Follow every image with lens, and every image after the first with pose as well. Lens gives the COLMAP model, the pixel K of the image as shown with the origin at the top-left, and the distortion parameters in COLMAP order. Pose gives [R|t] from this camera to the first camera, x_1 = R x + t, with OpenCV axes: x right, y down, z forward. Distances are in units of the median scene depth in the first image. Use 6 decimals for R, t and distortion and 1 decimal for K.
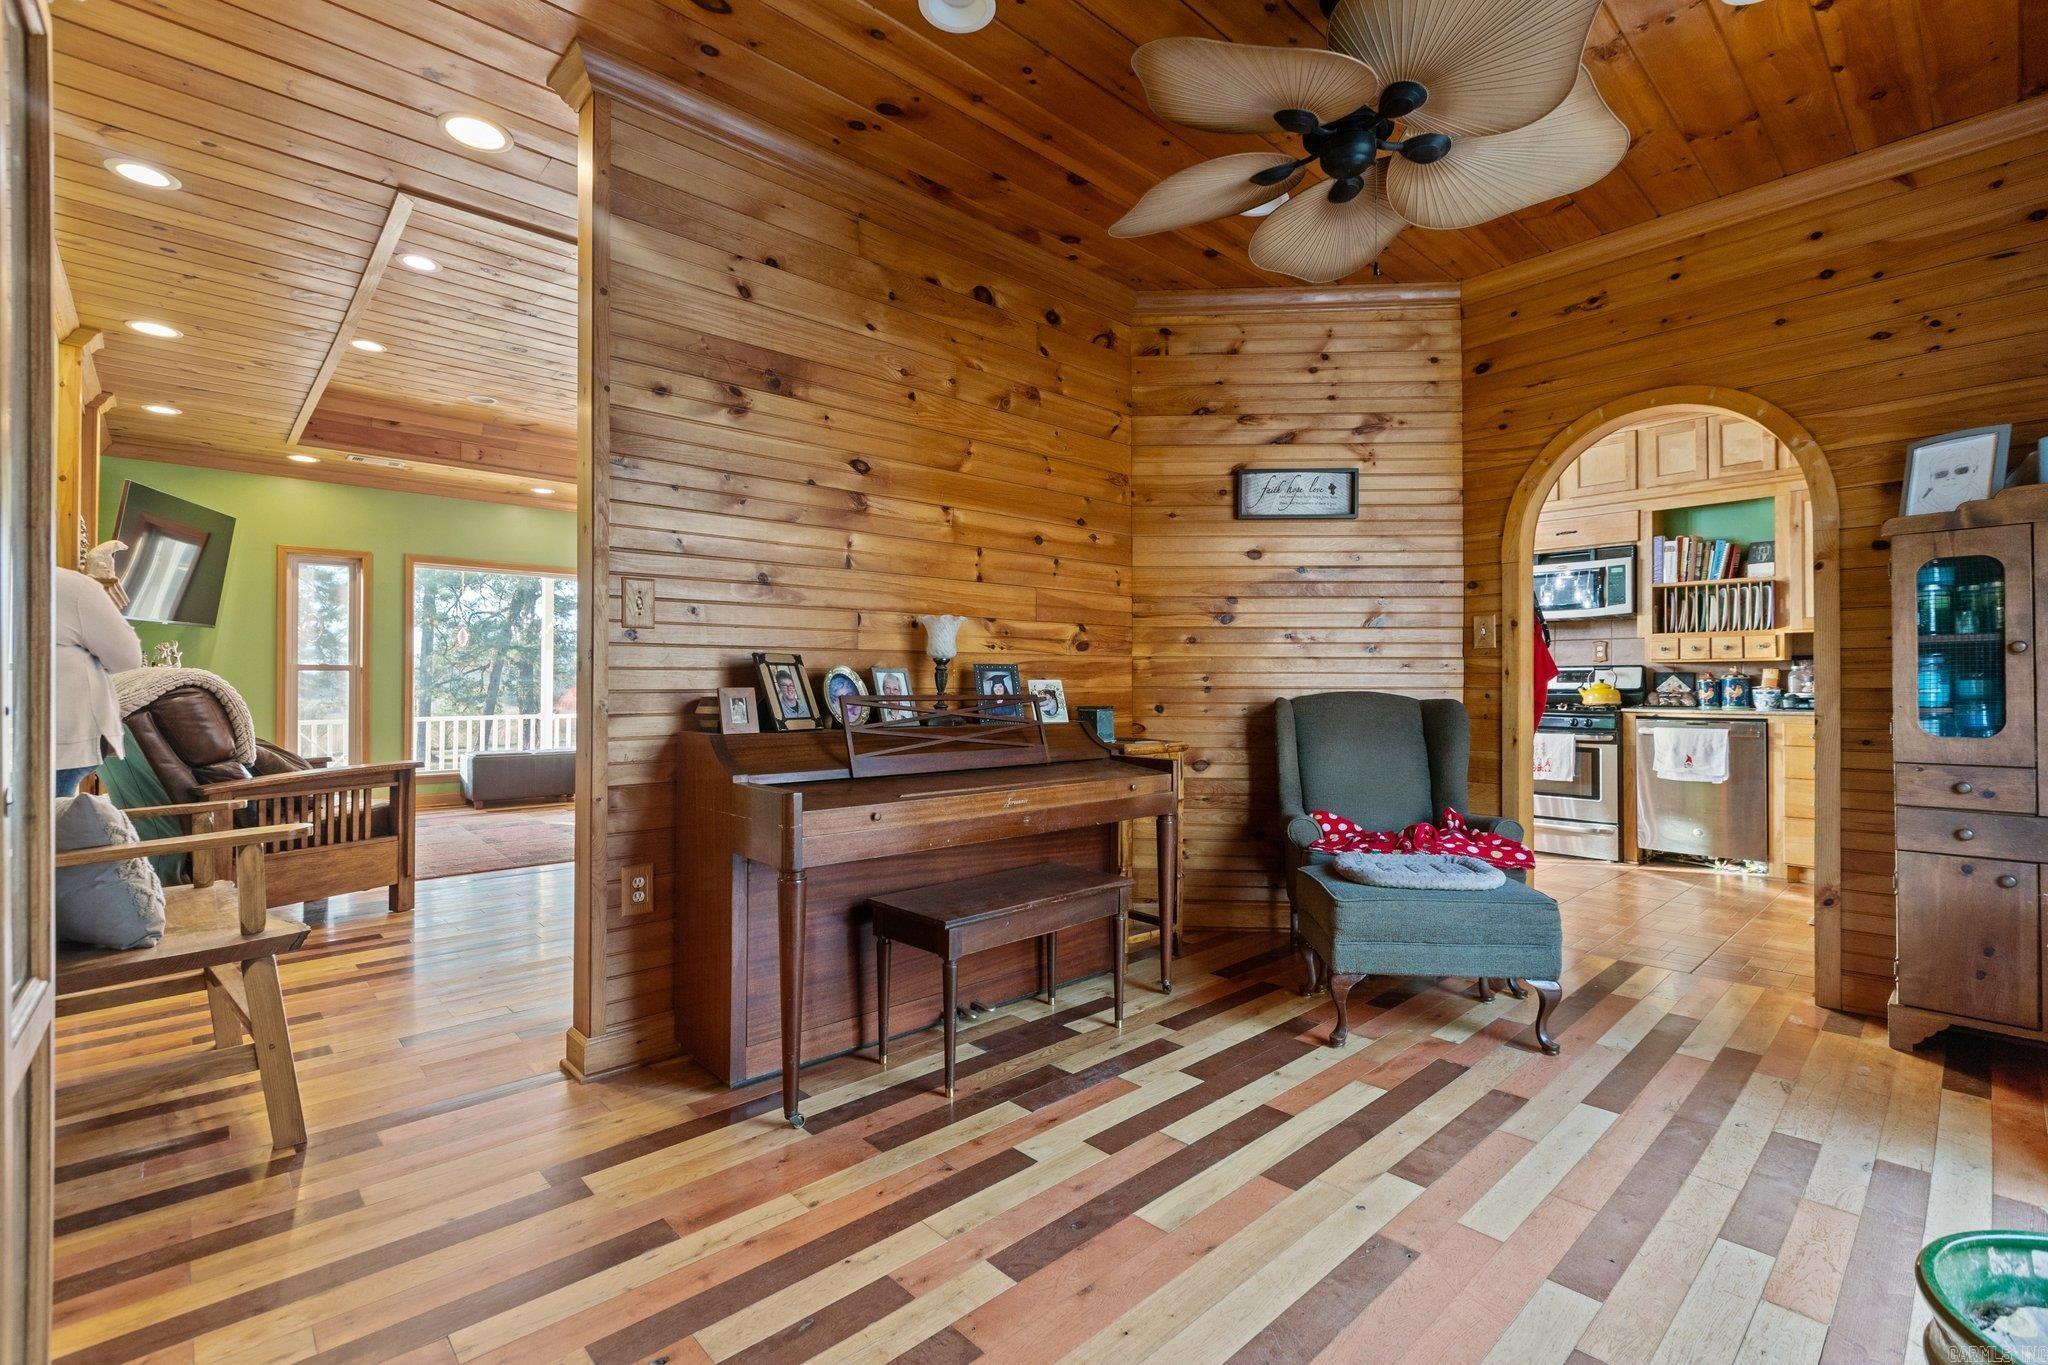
lens RADIAL K [[920.3, 0, 1033.7], [0, 920.3, 685.7], [0, 0, 1]] dist [0.002361, 0.000316]
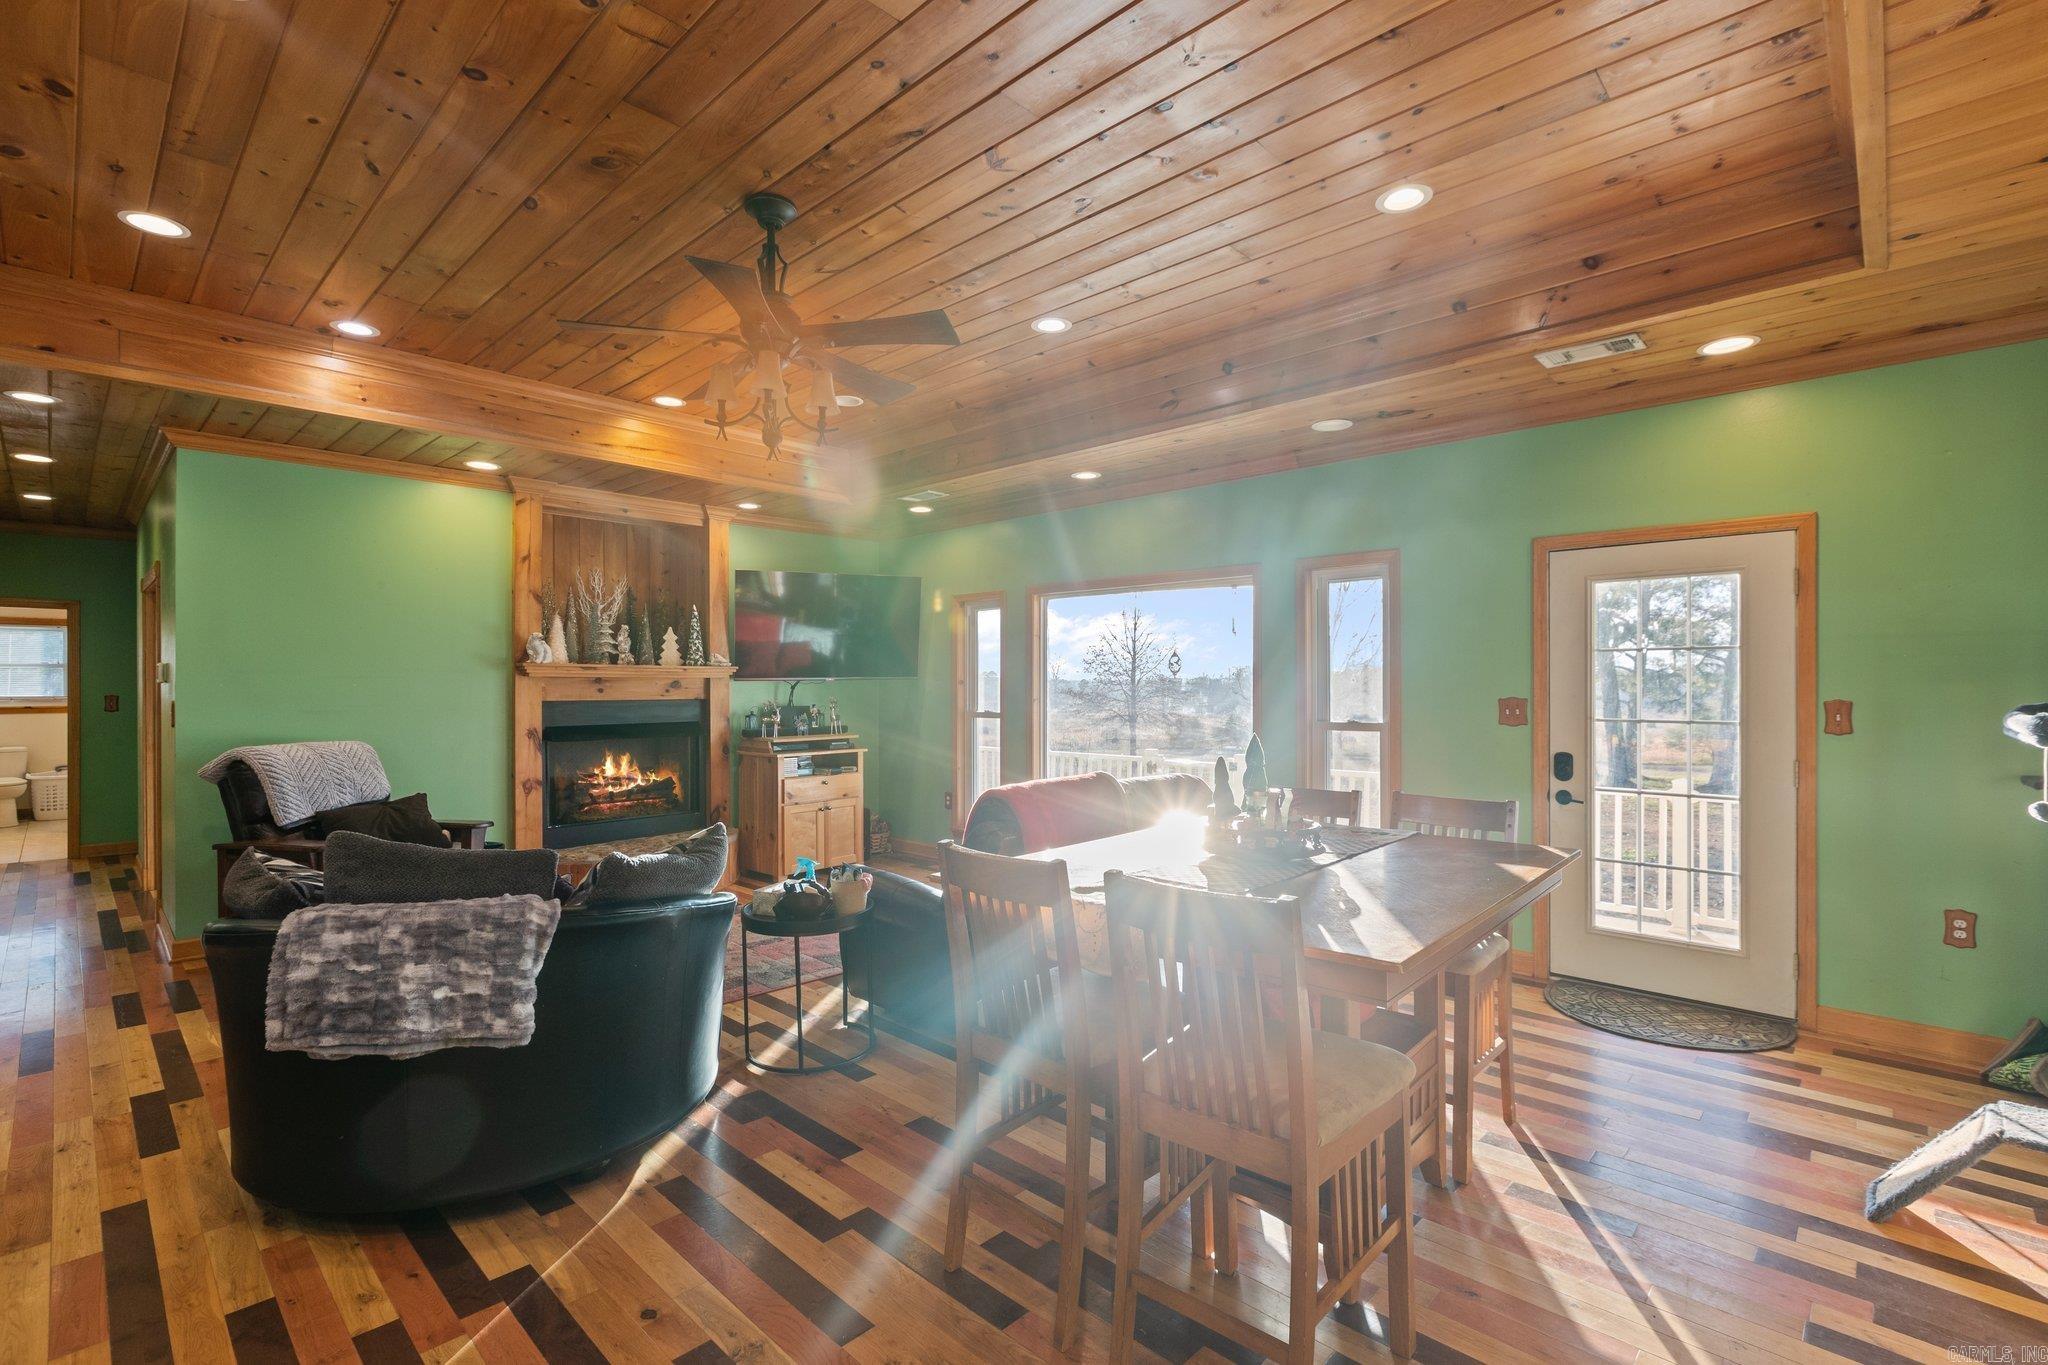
lens RADIAL K [[920.3, 0, 1028.9], [0, 920.3, 689.6], [0, 0, 1]] dist [0.002361, 0.000316]
pose [[0.069556, 0.001926, -0.997576, 0.213573], [0.002271, 0.999995, 0.002089, -0.049921], [0.997575, -0.002411, 0.069551, 1.015569]]
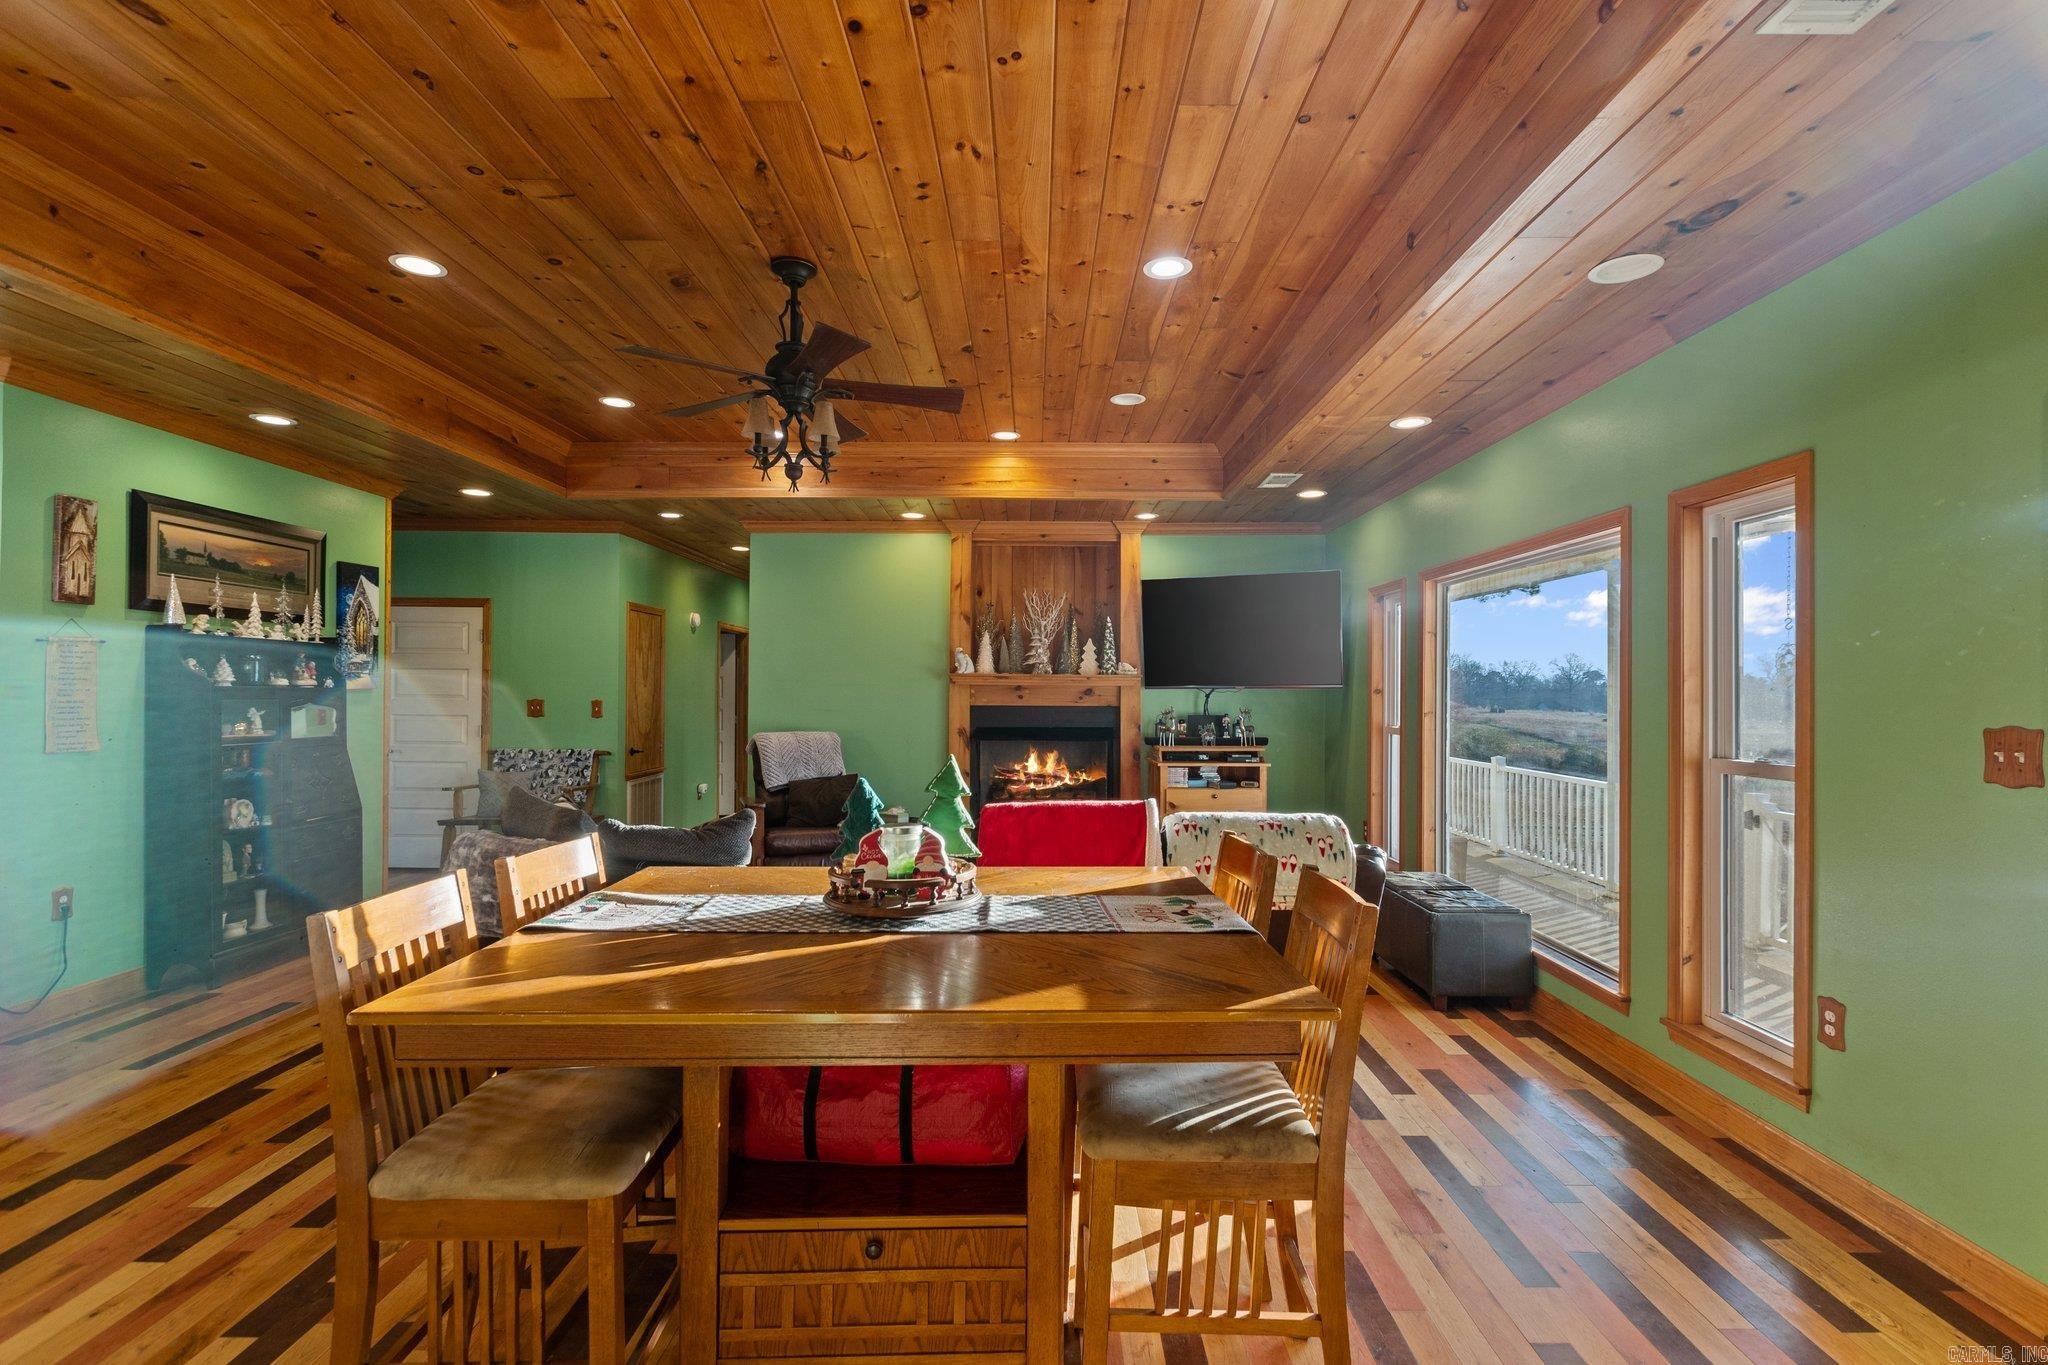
lens RADIAL K [[920.3, 0, 1041.3], [0, 920.3, 682.0], [0, 0, 1]] dist [0.002361, 0.000316]
pose [[-0.672042, -0.016046, -0.740339, 0.034327], [-0.007912, 0.999864, -0.014489, -0.050130], [0.740471, -0.003880, -0.672077, 1.359689]]
